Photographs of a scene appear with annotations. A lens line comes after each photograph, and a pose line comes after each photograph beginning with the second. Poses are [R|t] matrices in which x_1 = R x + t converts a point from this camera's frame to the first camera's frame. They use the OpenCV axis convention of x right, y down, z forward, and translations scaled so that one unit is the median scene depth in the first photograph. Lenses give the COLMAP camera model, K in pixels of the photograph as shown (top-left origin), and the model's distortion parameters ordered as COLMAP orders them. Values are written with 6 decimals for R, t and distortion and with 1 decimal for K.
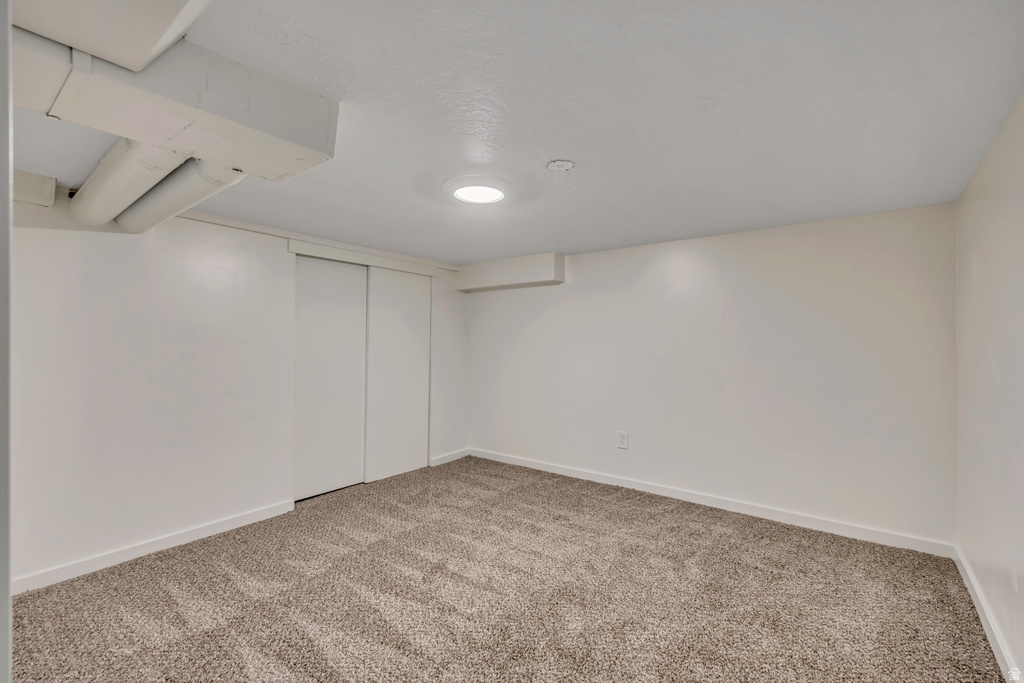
lens RADIAL K [[437.3, 0, 525.3], [0, 437.3, 341.2], [0, 0, 1]] dist [-0.000957, -0.000294]
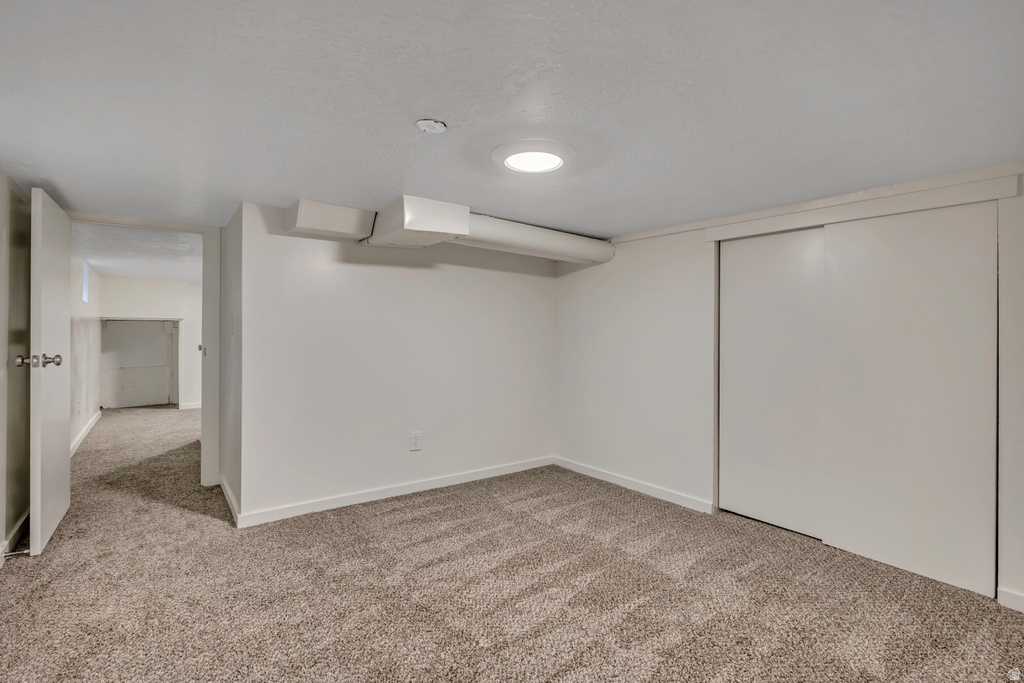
lens RADIAL K [[465.9, 0, 512.0], [0, 465.9, 341.5], [0, 0, 1]] dist [0.000506, -0.000040]
pose [[-0.272459, 0.003428, -0.962161, 0.687984], [-0.008681, 0.999944, 0.006021, 0.013211], [0.962128, 0.009993, -0.272414, 1.068857]]
